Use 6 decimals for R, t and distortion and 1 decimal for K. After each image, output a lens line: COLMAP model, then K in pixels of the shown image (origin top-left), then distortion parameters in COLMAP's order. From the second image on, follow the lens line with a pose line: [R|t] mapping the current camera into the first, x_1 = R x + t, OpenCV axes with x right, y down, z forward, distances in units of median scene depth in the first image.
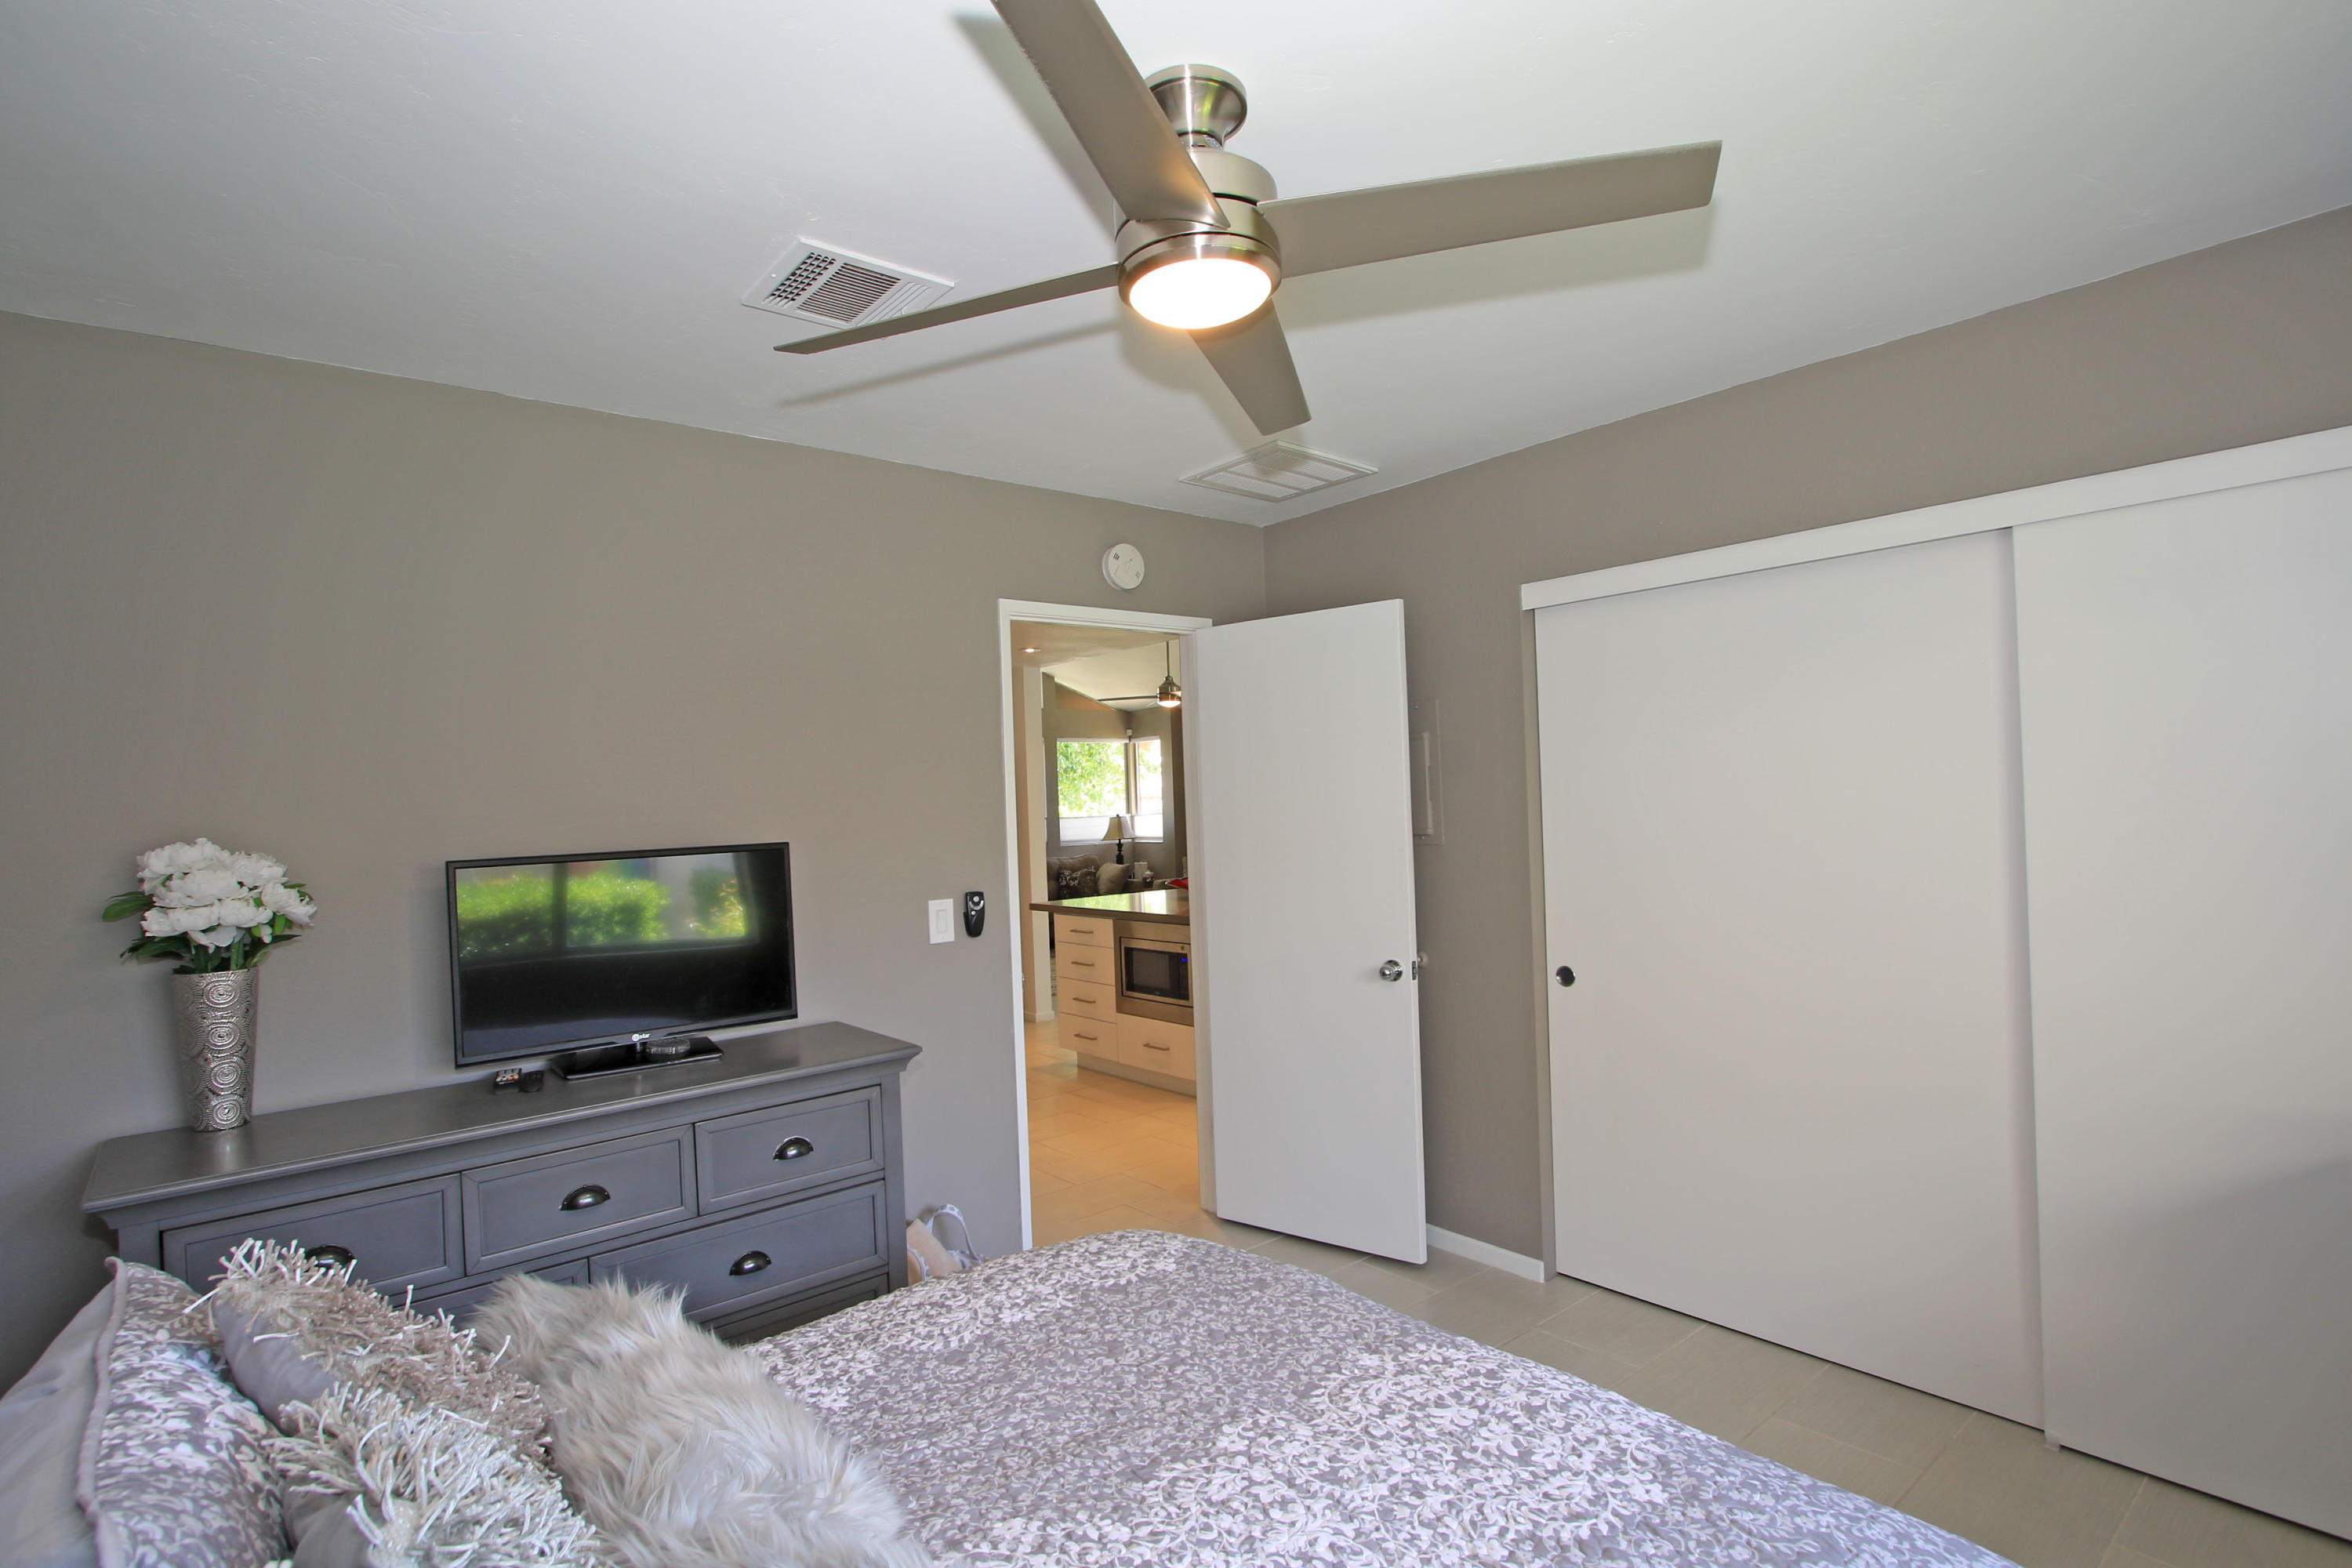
lens RADIAL K [[1140.4, 0, 1160.4], [0, 1140.4, 784.3], [0, 0, 1]] dist [-0.020138, 0.004608]
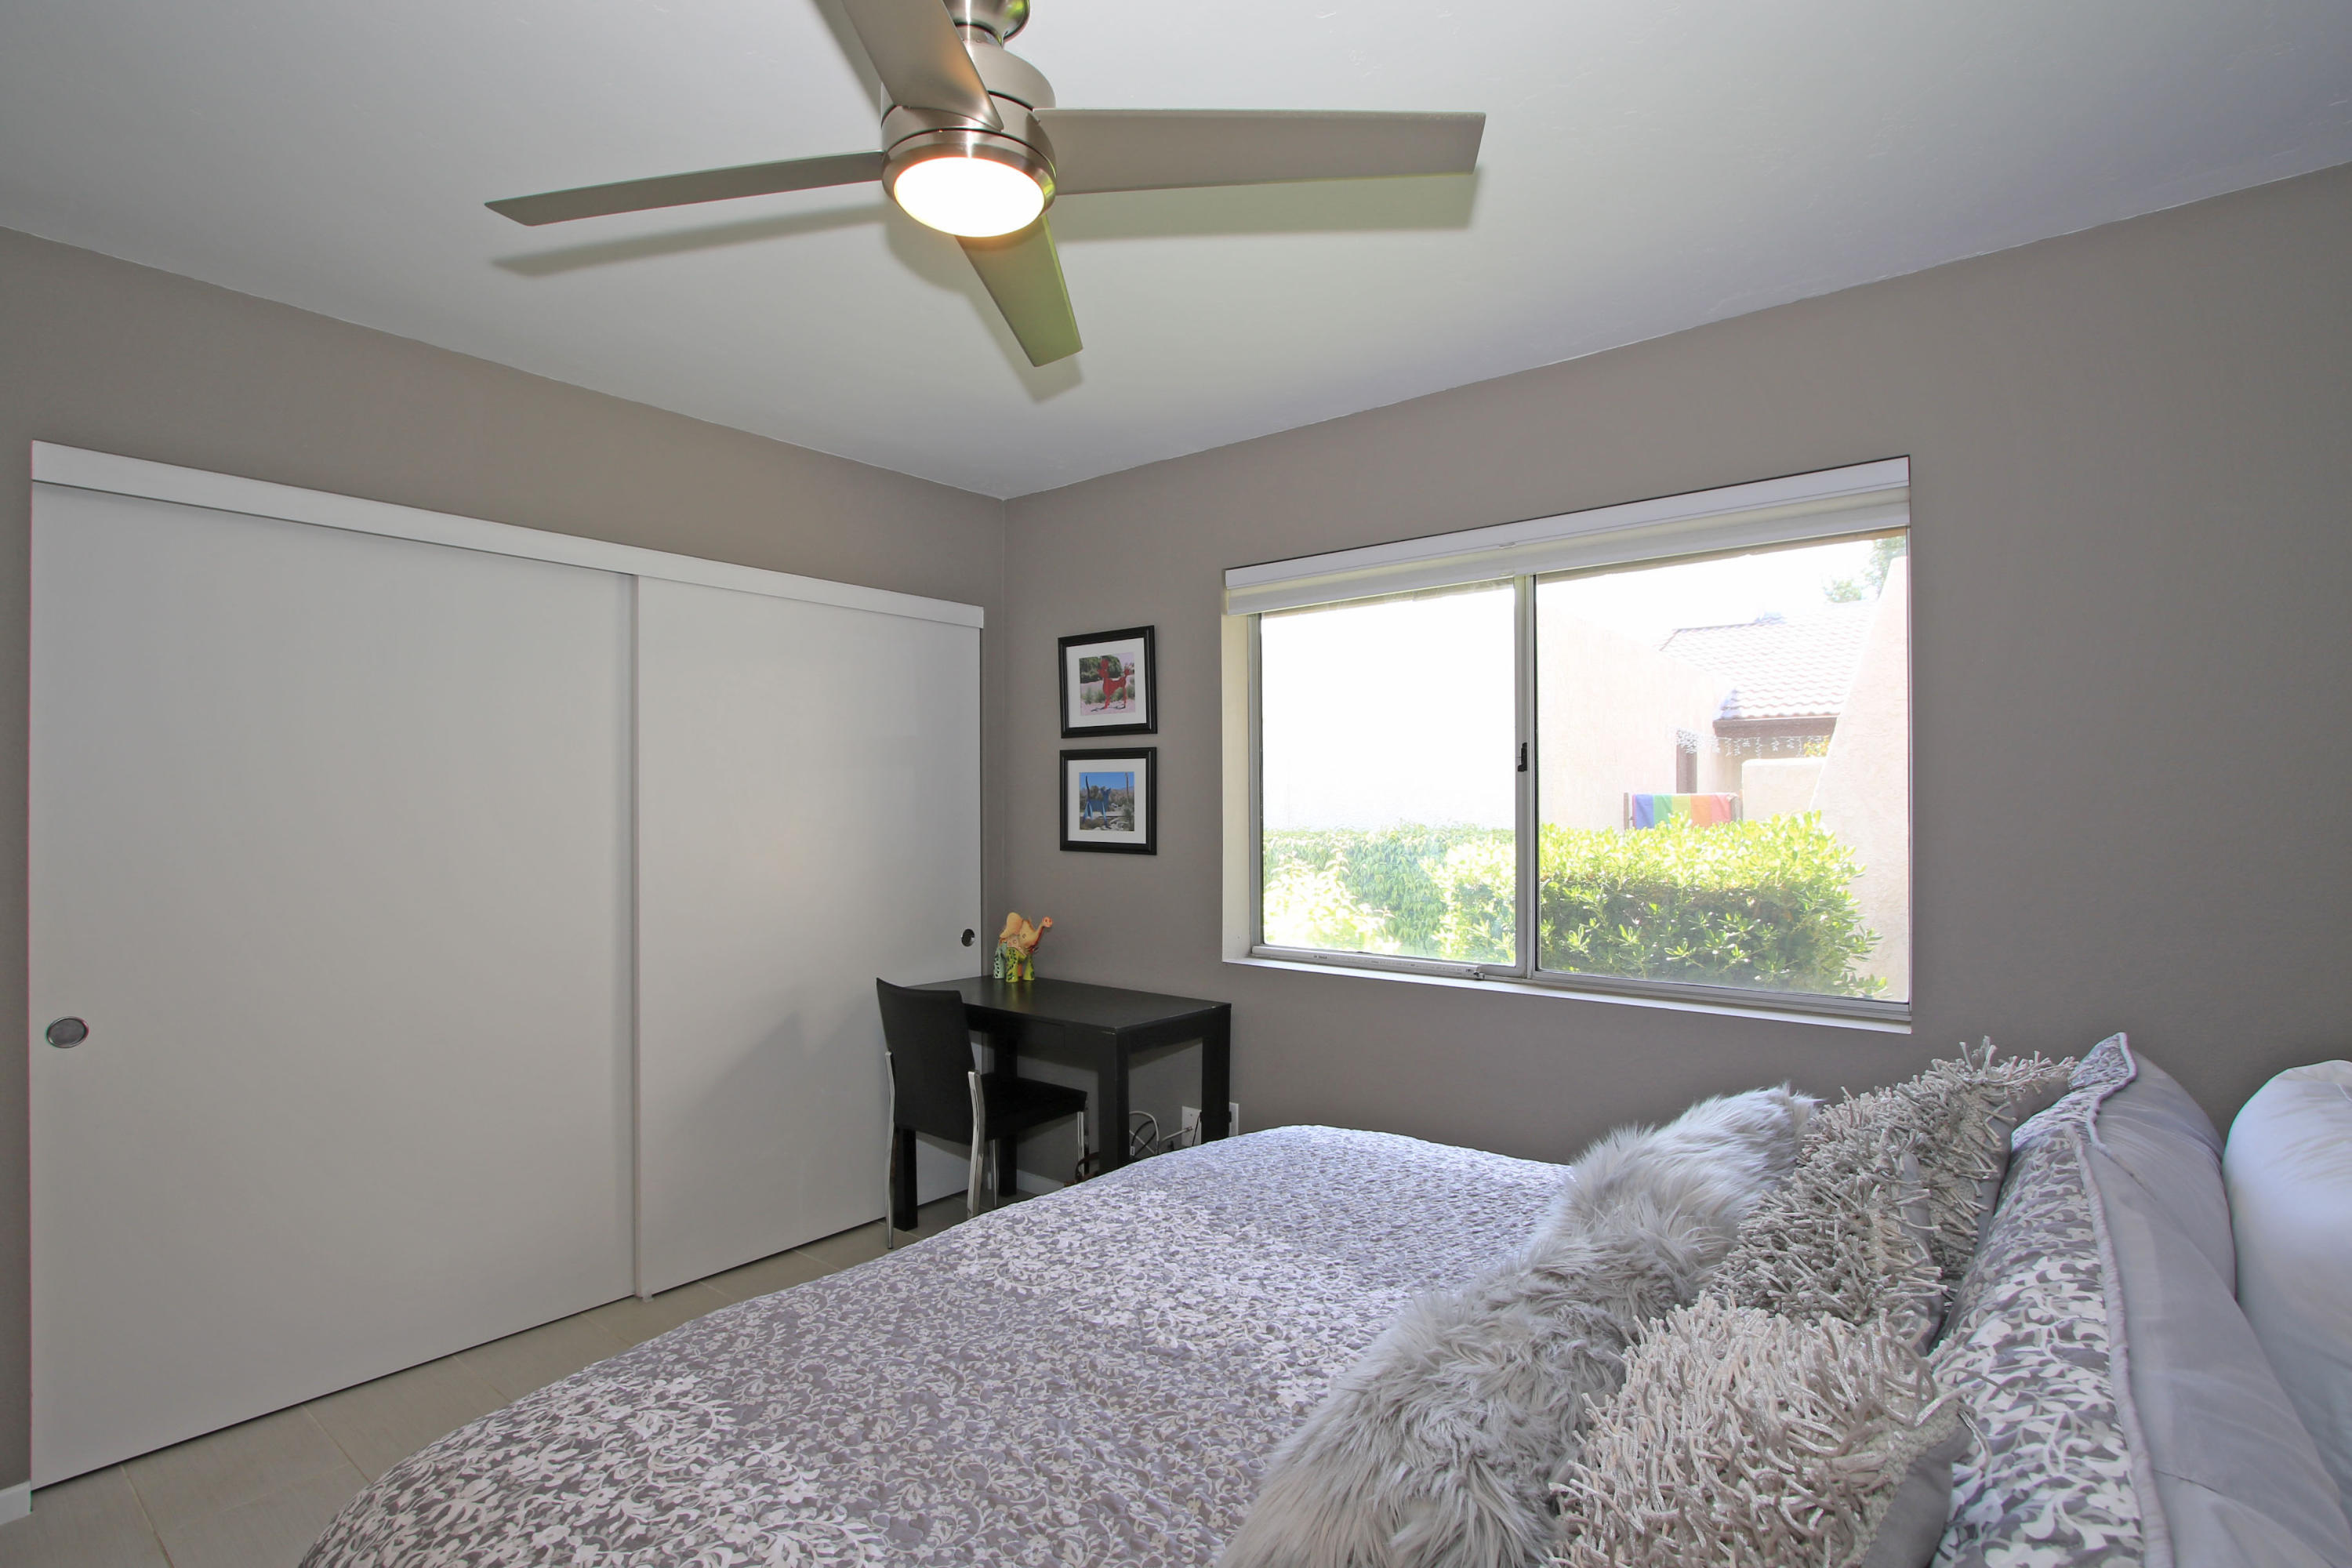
lens RADIAL K [[1140.4, 0, 1159.5], [0, 1140.4, 796.6], [0, 0, 1]] dist [-0.020138, 0.004608]
pose [[-0.197830, 0.048603, 0.979031, -0.120014], [-0.009255, 0.998633, -0.051447, 0.015642], [-0.980193, -0.019239, -0.197110, 0.137104]]
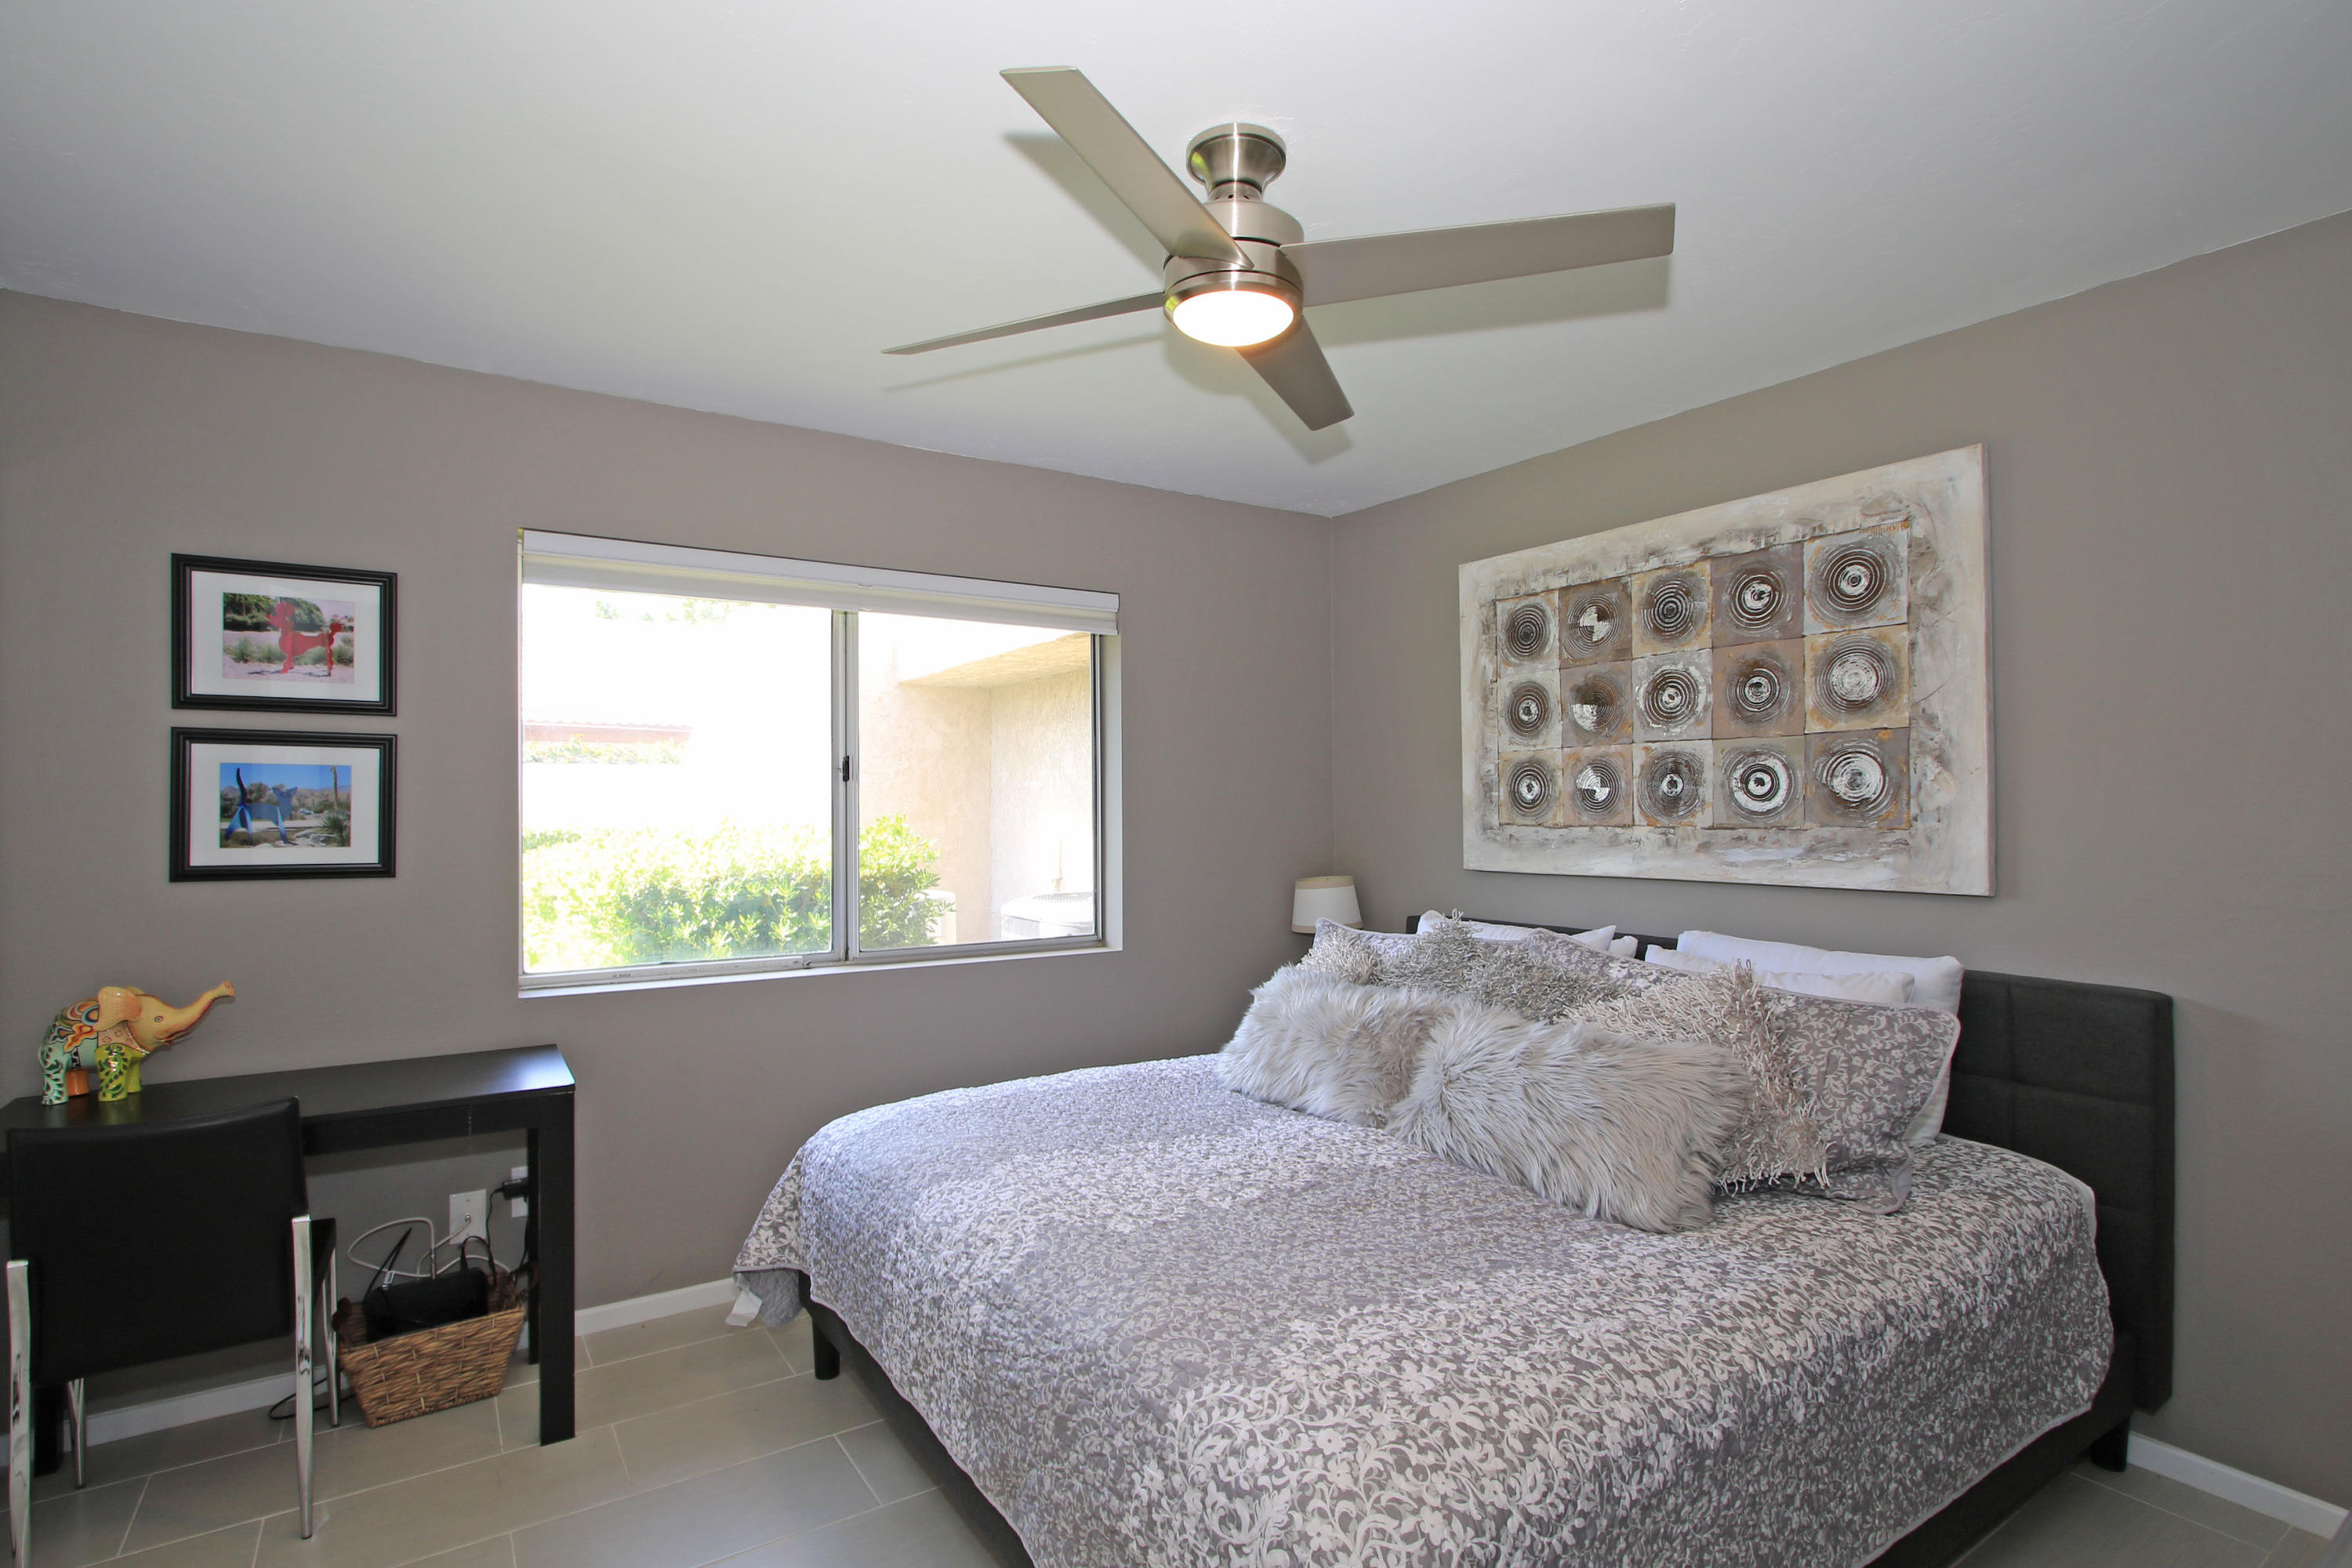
lens RADIAL K [[1140.4, 0, 1161.6], [0, 1140.4, 790.8], [0, 0, 1]] dist [-0.020138, 0.004608]
pose [[-0.994250, 0.044211, 0.097534, 0.001471], [0.041027, 0.998565, -0.034414, 0.012374], [-0.098916, -0.030214, -0.994637, 0.288423]]
